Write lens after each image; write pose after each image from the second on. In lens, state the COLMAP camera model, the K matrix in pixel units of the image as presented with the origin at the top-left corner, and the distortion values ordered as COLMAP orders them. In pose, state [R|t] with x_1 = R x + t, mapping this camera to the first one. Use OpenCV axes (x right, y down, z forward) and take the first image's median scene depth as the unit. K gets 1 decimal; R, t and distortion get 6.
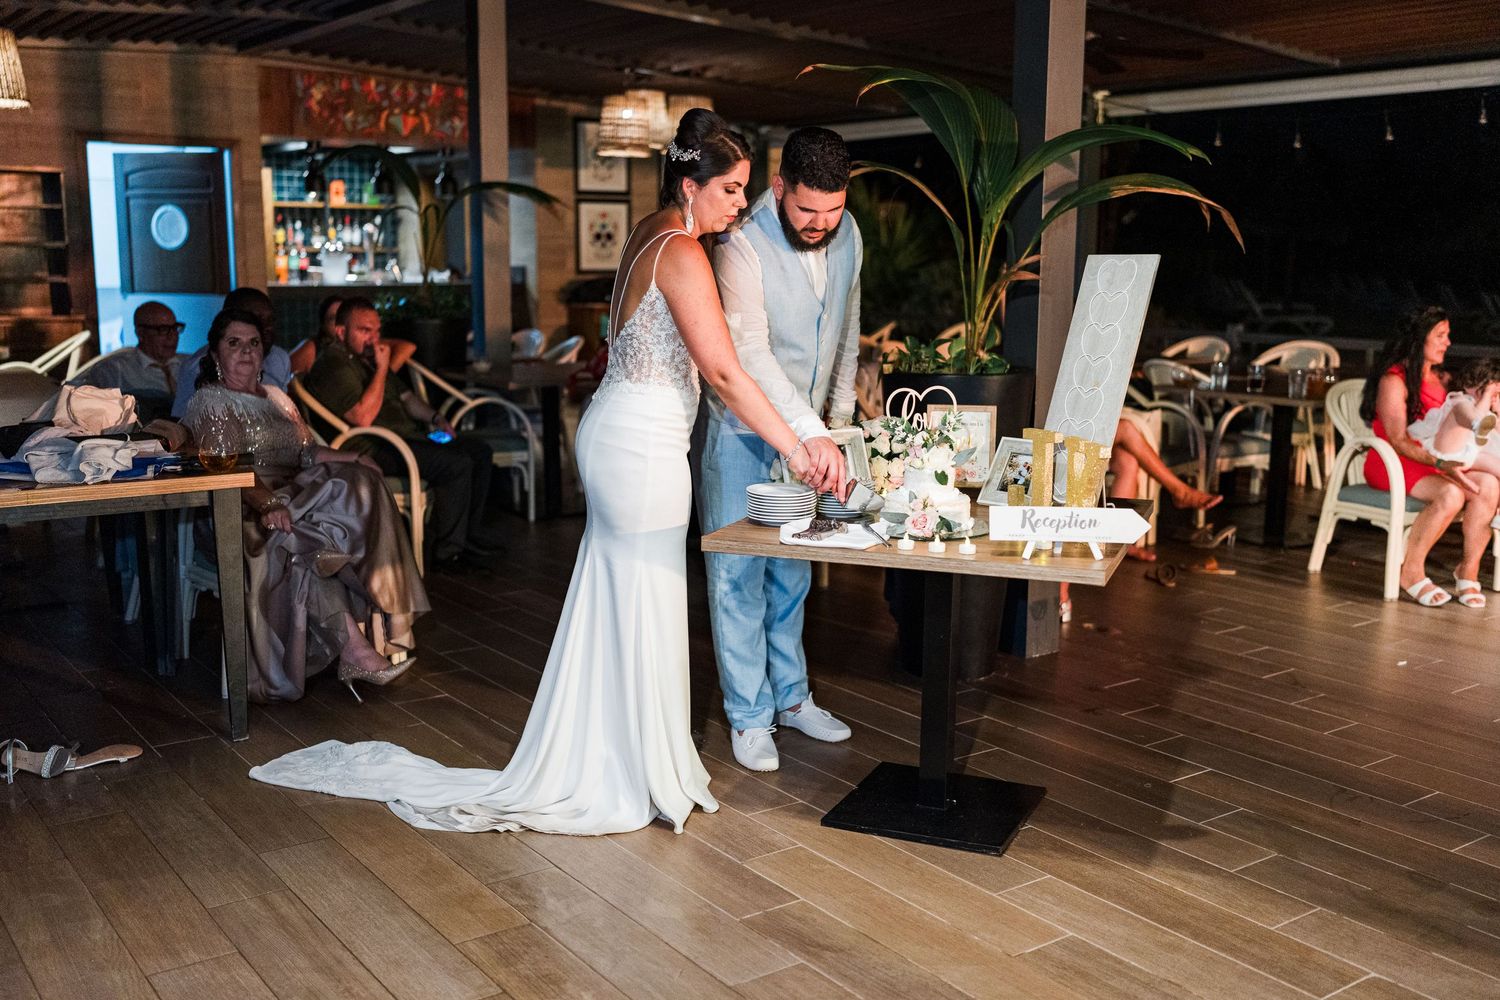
lens RADIAL K [[1406.5, 0, 748.9], [0, 1406.5, 492.7], [0, 0, 1]] dist [0.008302, 0.000000]
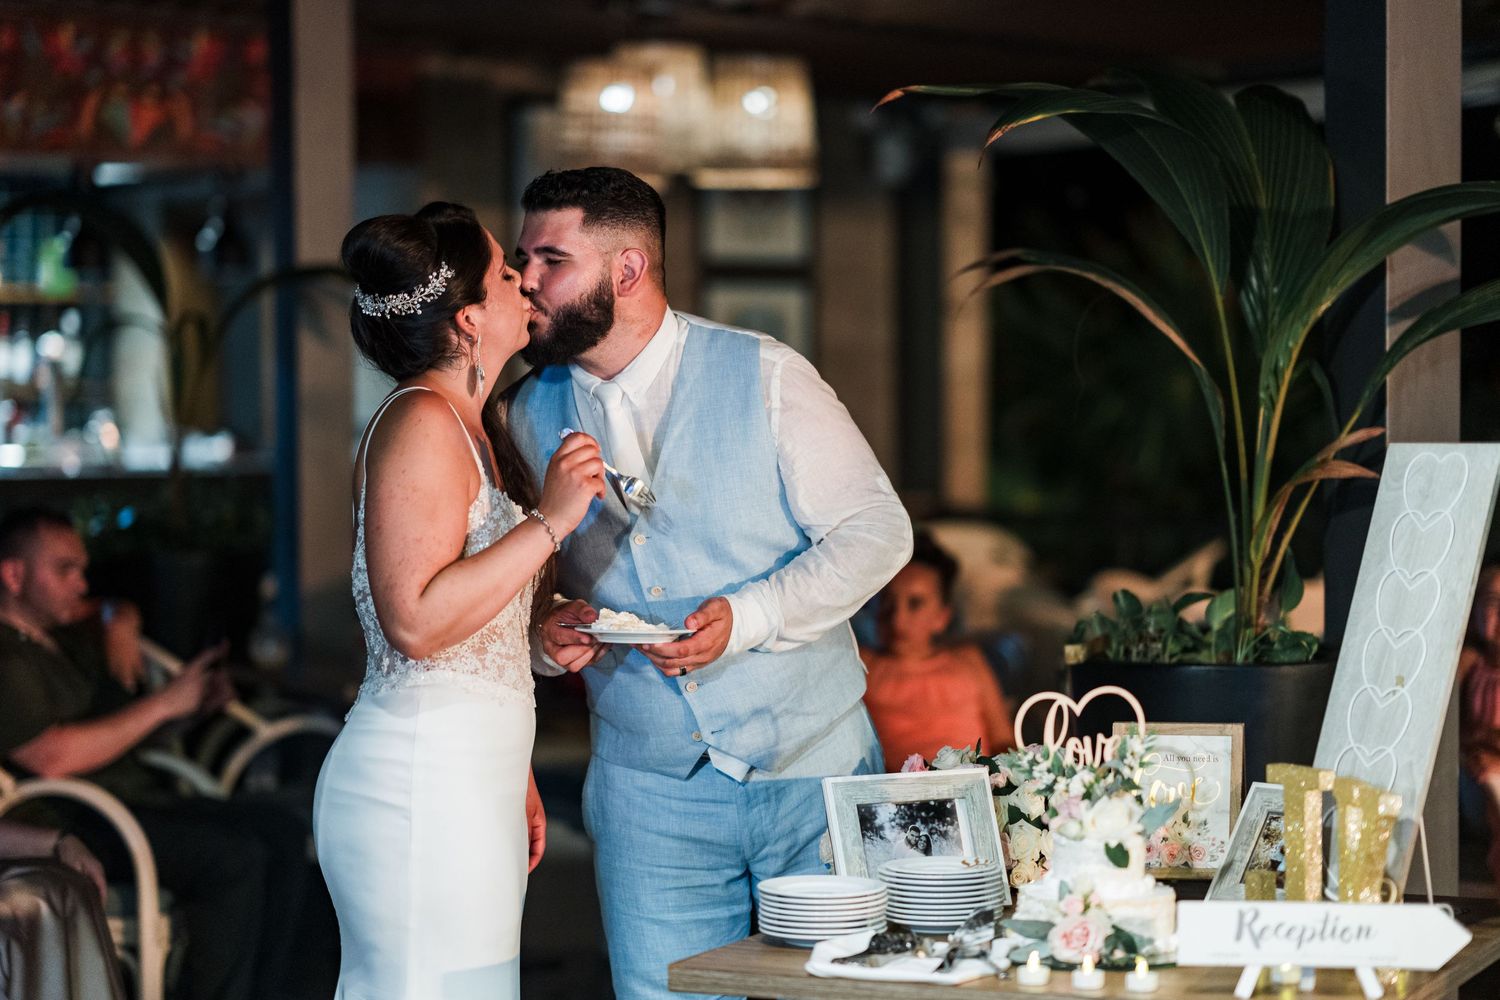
lens RADIAL K [[3711.9, 0, 797.5], [0, 3711.9, 581.6], [0, 0, 1]] dist [0.113939, 0.000000]
pose [[0.998265, -0.008338, -0.058285, 0.062574], [0.002133, 0.994393, -0.105722, 0.022420], [0.058840, 0.105414, 0.992686, -0.276116]]
